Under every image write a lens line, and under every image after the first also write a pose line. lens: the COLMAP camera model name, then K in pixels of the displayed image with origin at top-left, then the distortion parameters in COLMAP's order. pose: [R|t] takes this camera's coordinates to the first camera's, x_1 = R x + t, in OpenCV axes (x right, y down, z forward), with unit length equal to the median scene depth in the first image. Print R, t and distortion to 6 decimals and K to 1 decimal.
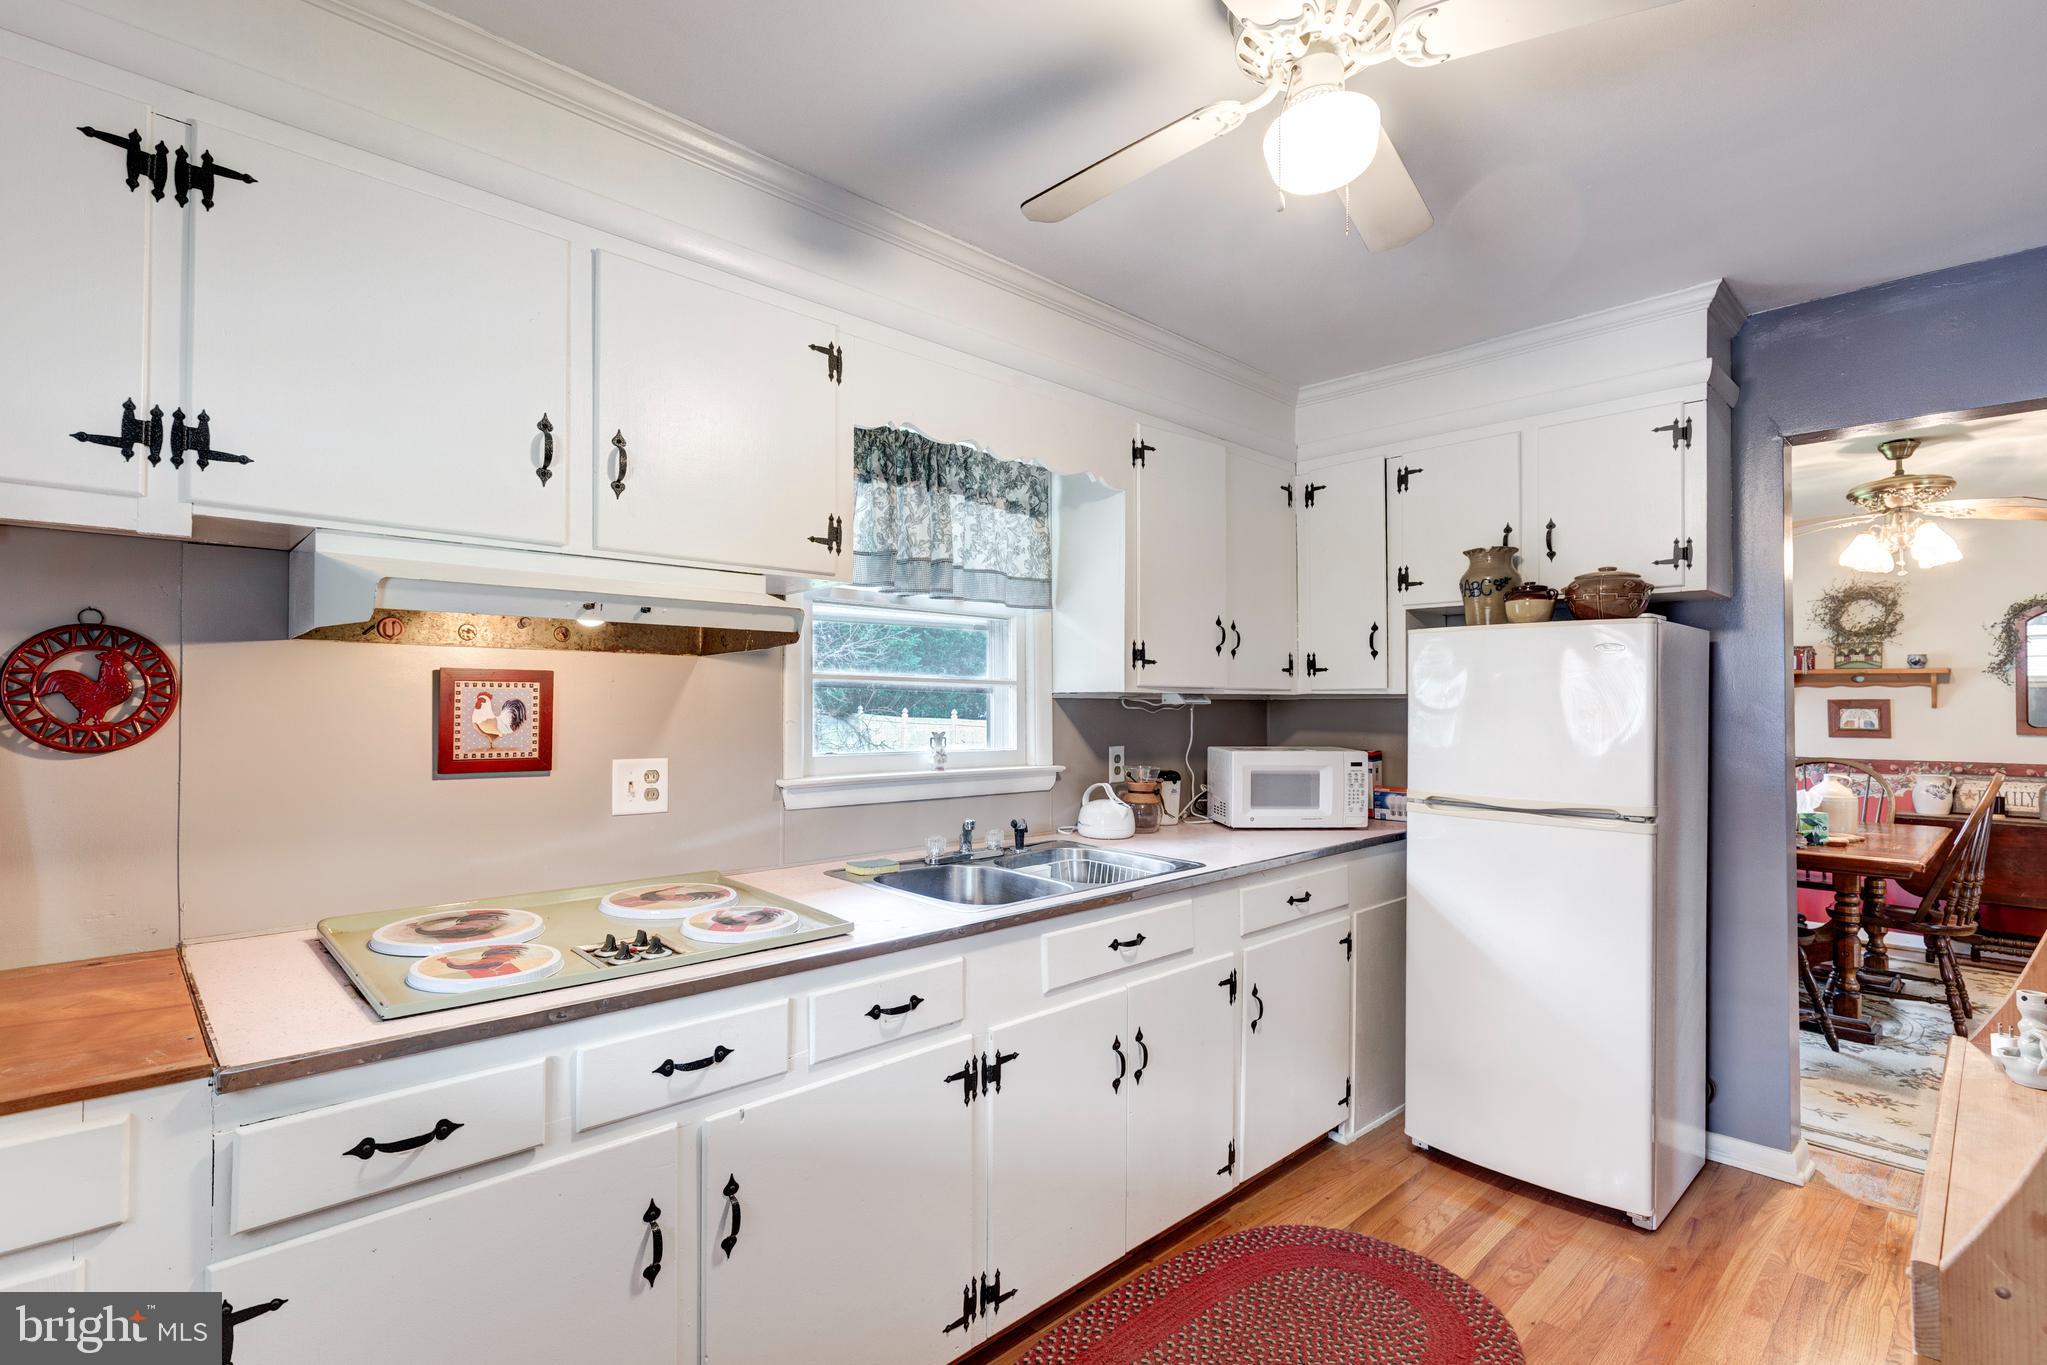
lens RADIAL K [[943.9, 0, 1024.0], [0, 943.9, 693.3], [0, 0, 1]] dist [0.001319, -0.000264]
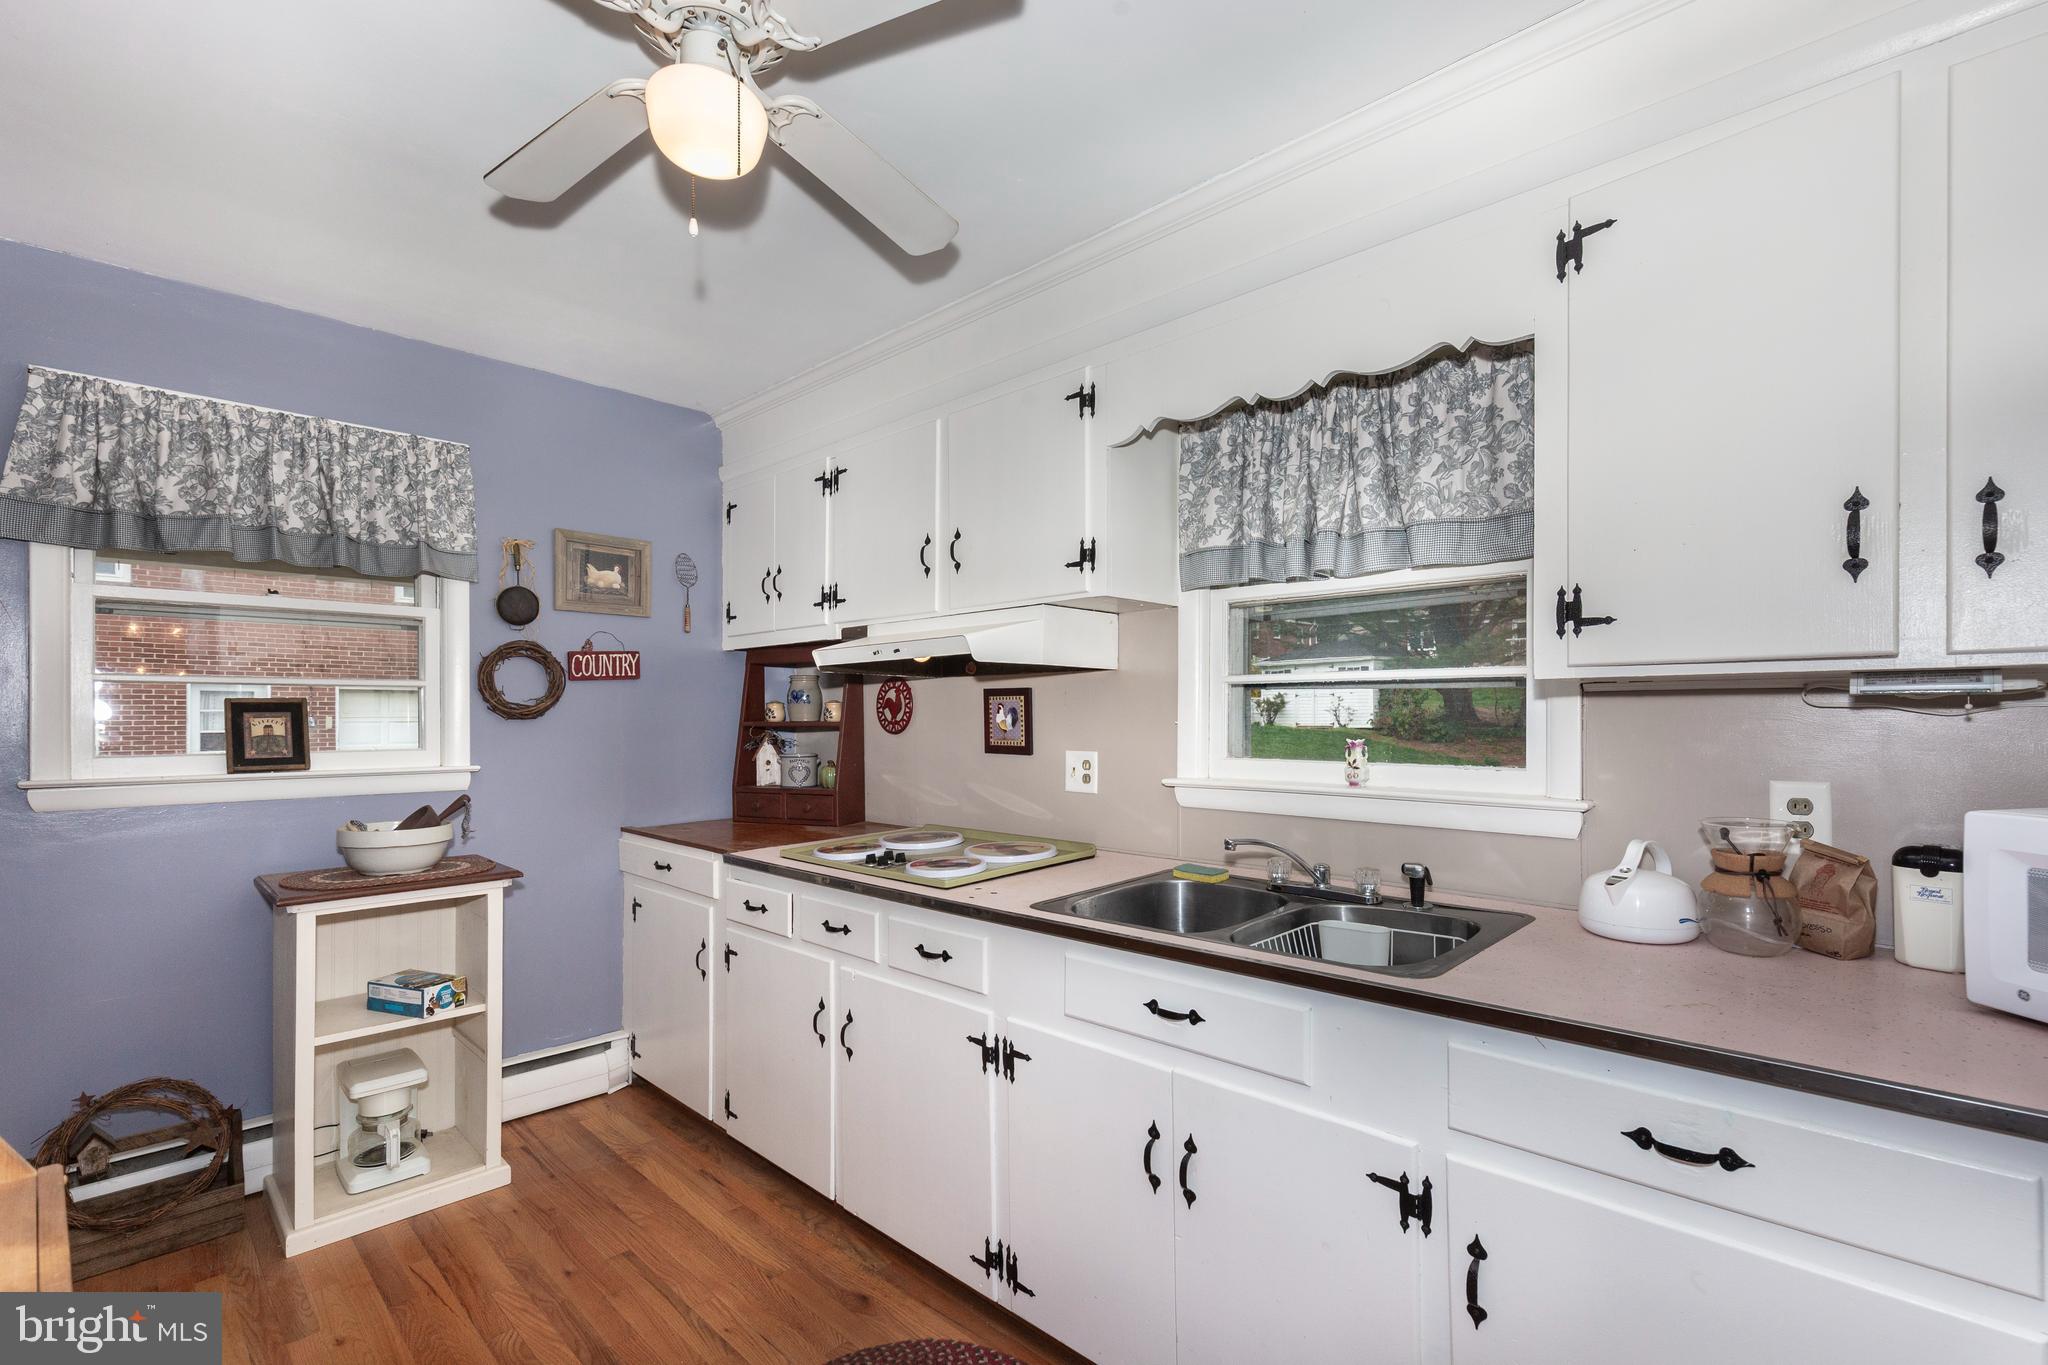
lens RADIAL K [[959.6, 0, 1020.1], [0, 959.6, 698.5], [0, 0, 1]] dist [0.000847, -0.021105]
pose [[0.024817, -0.016957, -0.999548, 0.931904], [0.025121, 0.999551, -0.016333, 0.016896], [0.999376, -0.024705, 0.025232, 0.895996]]
